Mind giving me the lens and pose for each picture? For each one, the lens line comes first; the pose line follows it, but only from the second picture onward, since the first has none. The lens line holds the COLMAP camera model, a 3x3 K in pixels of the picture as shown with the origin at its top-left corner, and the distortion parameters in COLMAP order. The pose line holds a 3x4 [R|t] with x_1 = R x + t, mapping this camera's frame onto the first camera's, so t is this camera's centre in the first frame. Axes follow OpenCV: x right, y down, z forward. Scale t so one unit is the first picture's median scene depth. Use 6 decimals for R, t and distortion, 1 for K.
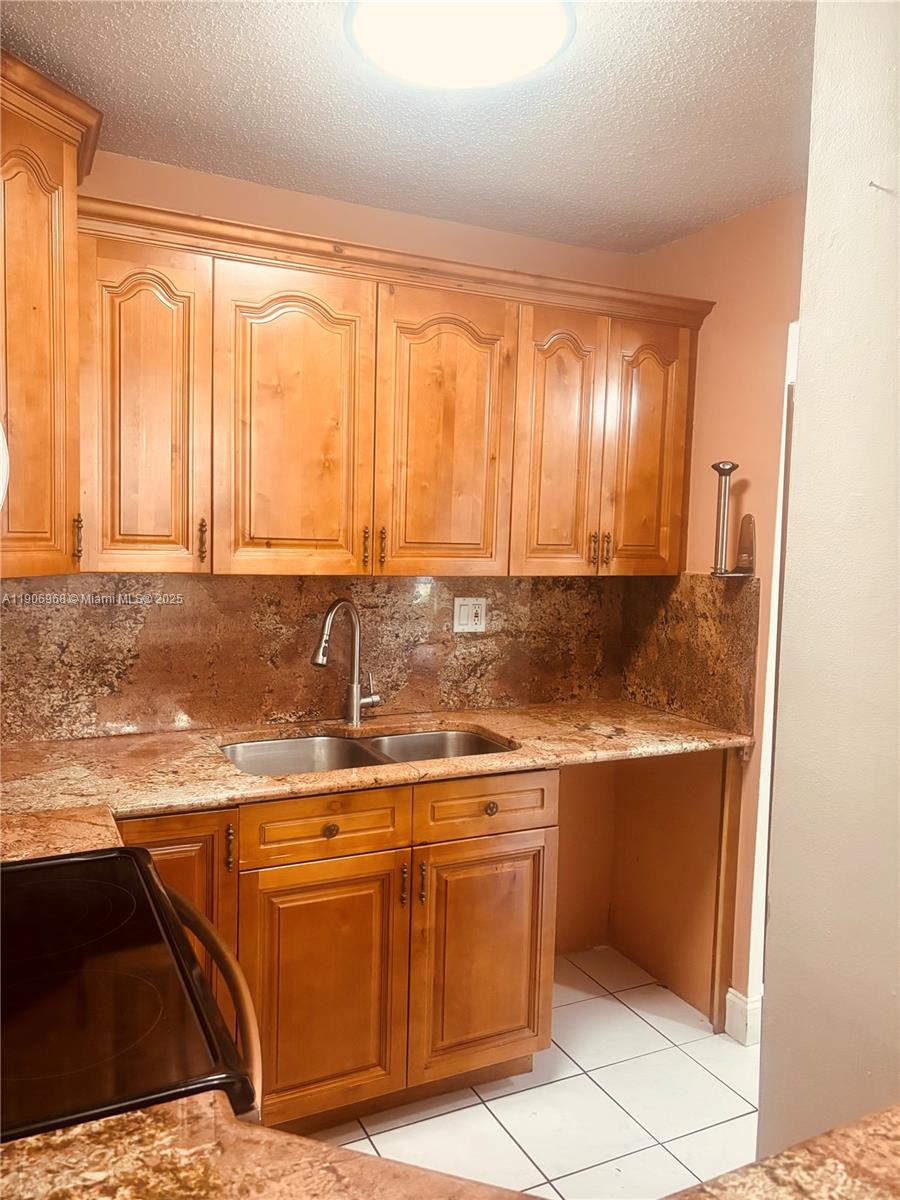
lens RADIAL K [[905.2, 0, 458.1], [0, 905.2, 593.2], [0, 0, 1]] dist [0.041108, -0.032881]
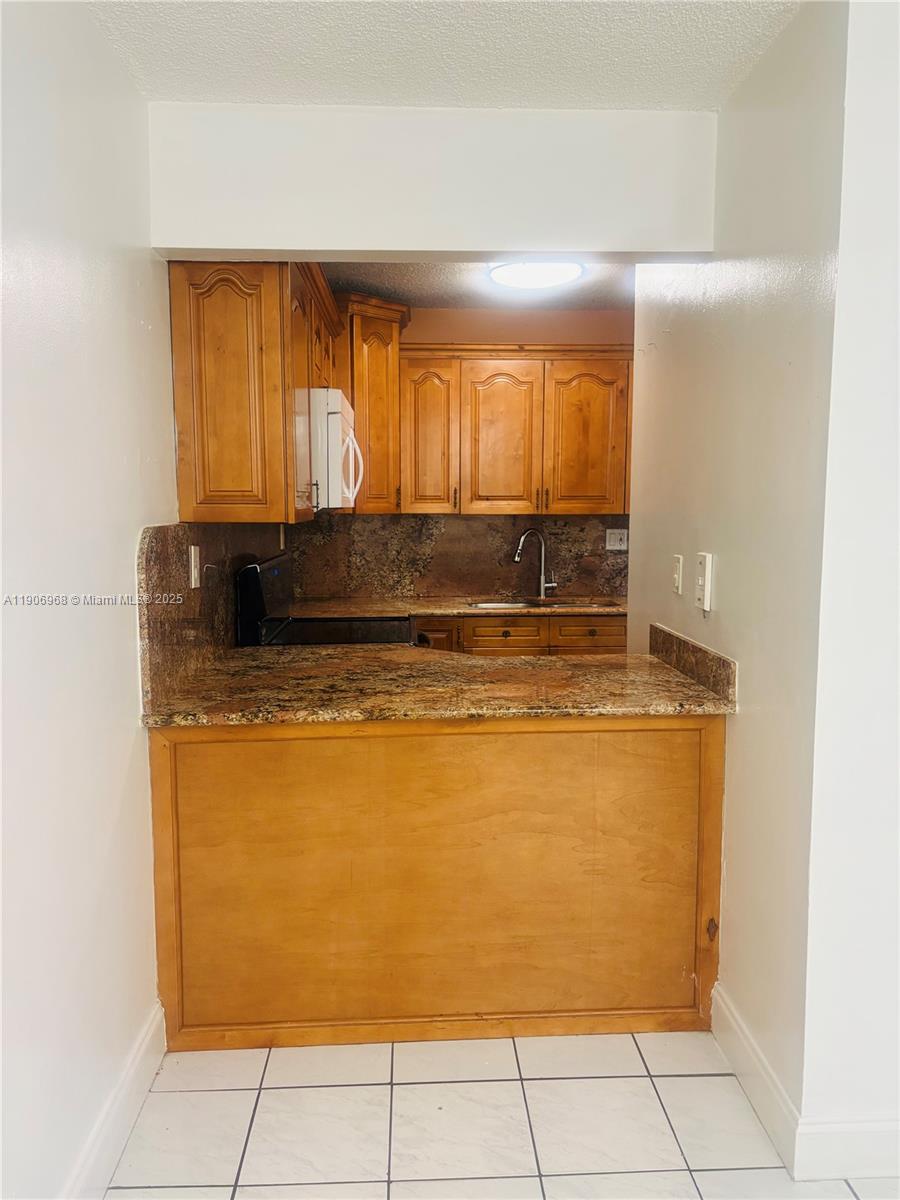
lens RADIAL K [[905.2, 0, 450.5], [0, 905.2, 605.6], [0, 0, 1]] dist [0.041108, -0.032881]
pose [[0.912775, 0.018055, -0.408063, 0.520533], [-0.002692, 0.999267, 0.038192, 0.101822], [0.408453, -0.033762, 0.912155, -0.840248]]
